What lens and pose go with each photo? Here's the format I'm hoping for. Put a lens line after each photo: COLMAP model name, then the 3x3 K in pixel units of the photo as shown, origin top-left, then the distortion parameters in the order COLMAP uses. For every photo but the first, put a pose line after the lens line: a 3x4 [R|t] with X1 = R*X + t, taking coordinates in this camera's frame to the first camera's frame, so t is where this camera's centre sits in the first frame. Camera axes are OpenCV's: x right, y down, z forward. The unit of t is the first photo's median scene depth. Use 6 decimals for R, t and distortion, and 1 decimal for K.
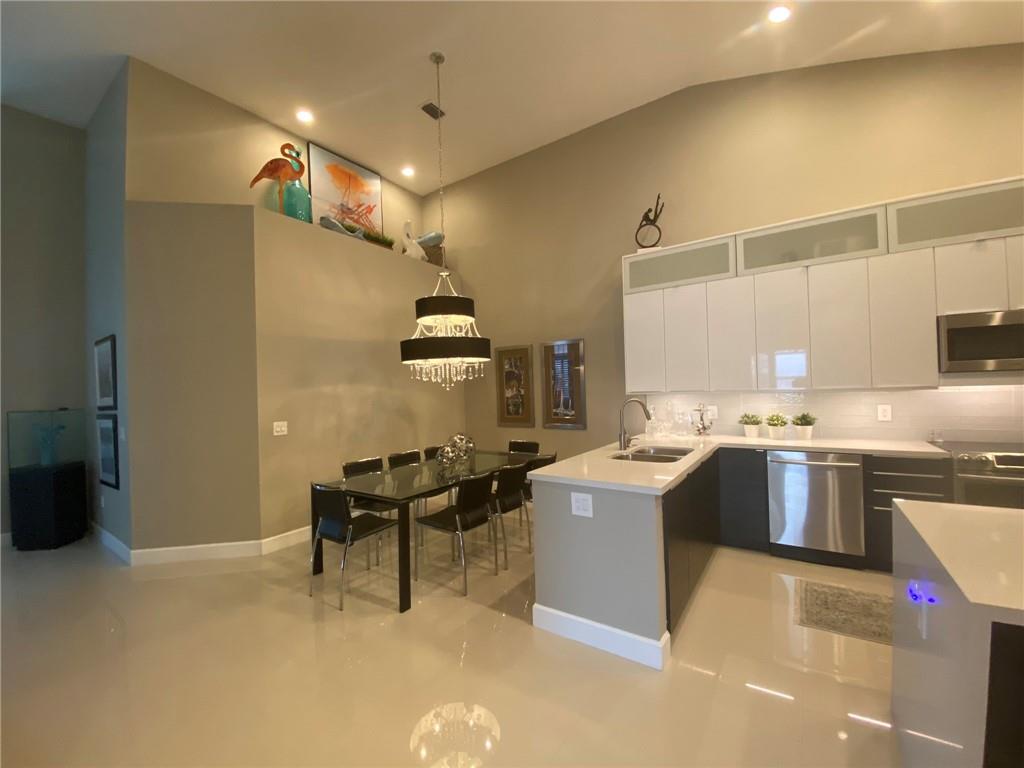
lens RADIAL K [[413.4, 0, 511.7], [0, 413.4, 386.3], [0, 0, 1]] dist [0.022293, -0.022529]
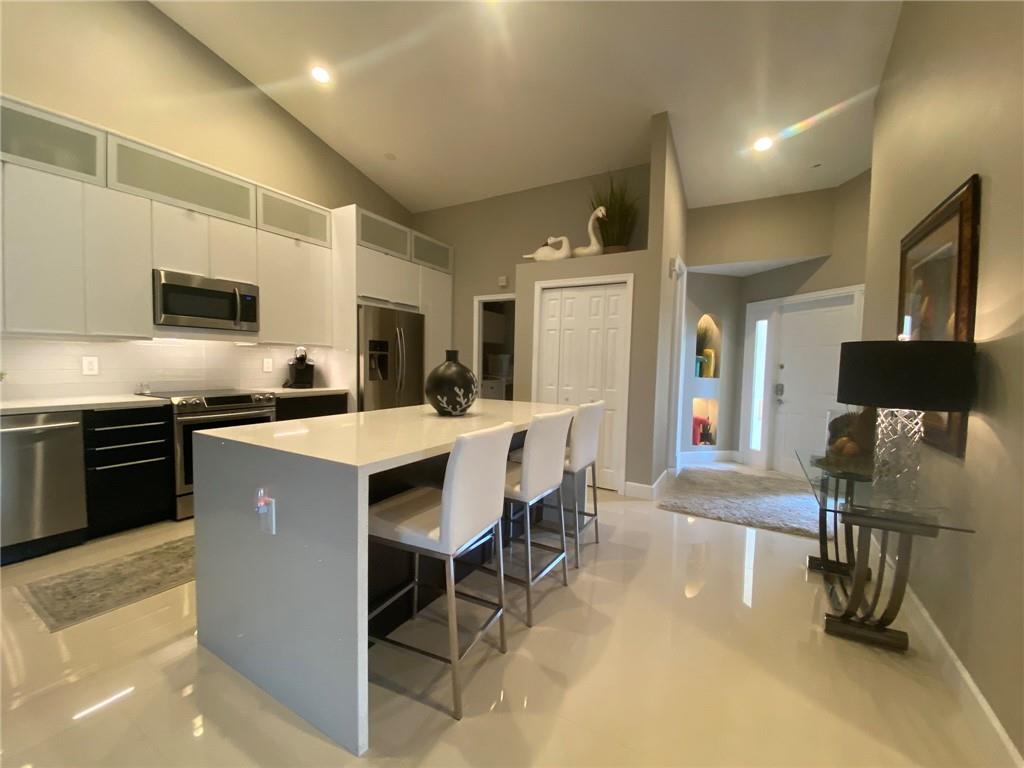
lens RADIAL K [[413.4, 0, 511.7], [0, 413.4, 386.3], [0, 0, 1]] dist [0.022293, -0.022529]
pose [[-0.083889, -0.031839, 0.995966, -0.070034], [-0.026040, 0.999218, 0.029750, 0.061931], [-0.996135, -0.023439, -0.084653, 0.177883]]
